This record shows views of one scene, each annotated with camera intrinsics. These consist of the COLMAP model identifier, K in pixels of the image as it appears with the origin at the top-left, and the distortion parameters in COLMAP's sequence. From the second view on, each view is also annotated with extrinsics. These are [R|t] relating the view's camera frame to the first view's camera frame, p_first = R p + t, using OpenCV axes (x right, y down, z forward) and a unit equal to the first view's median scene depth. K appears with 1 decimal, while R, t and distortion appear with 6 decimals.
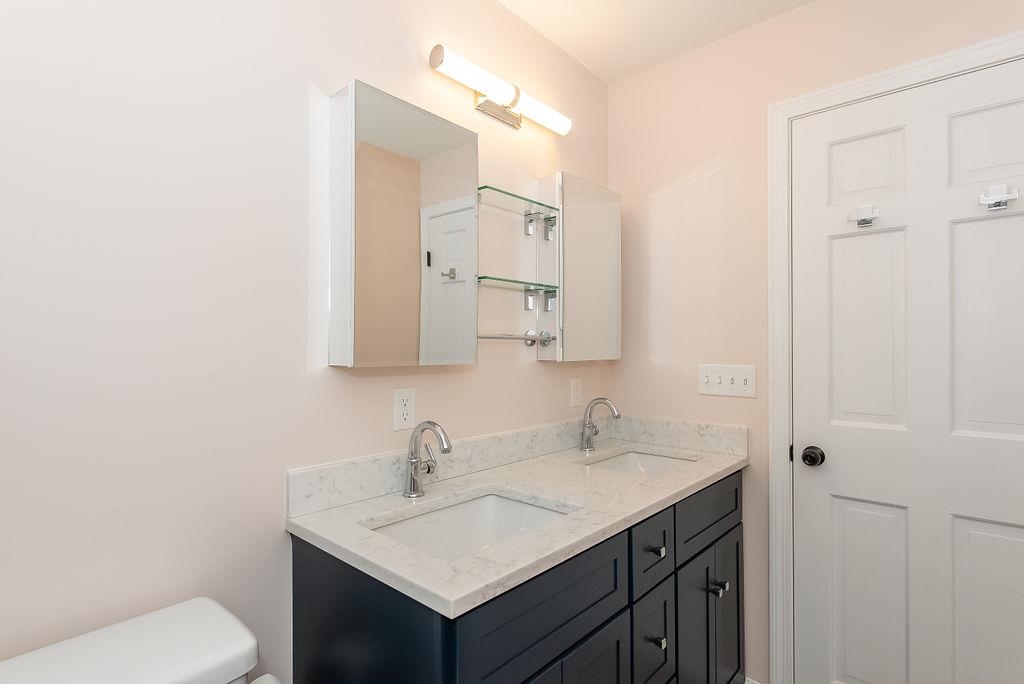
lens RADIAL K [[494.2, 0, 512.0], [0, 494.2, 342.0], [0, 0, 1]] dist [0.014976, 0.000010]
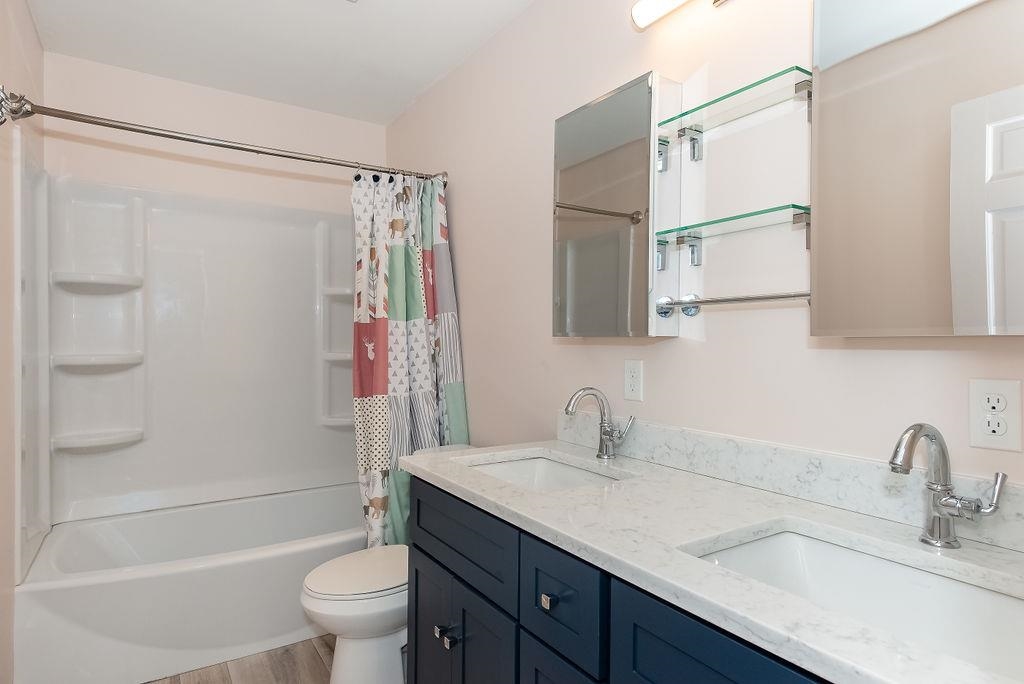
lens RADIAL K [[567.0, 0, 512.0], [0, 567.0, 342.0], [0, 0, 1]] dist [0.014308, -0.000767]
pose [[-0.277185, -0.003601, -0.960810, 0.878659], [0.009299, 0.999936, -0.006431, 0.055066], [0.960771, -0.010718, -0.277134, 0.966611]]
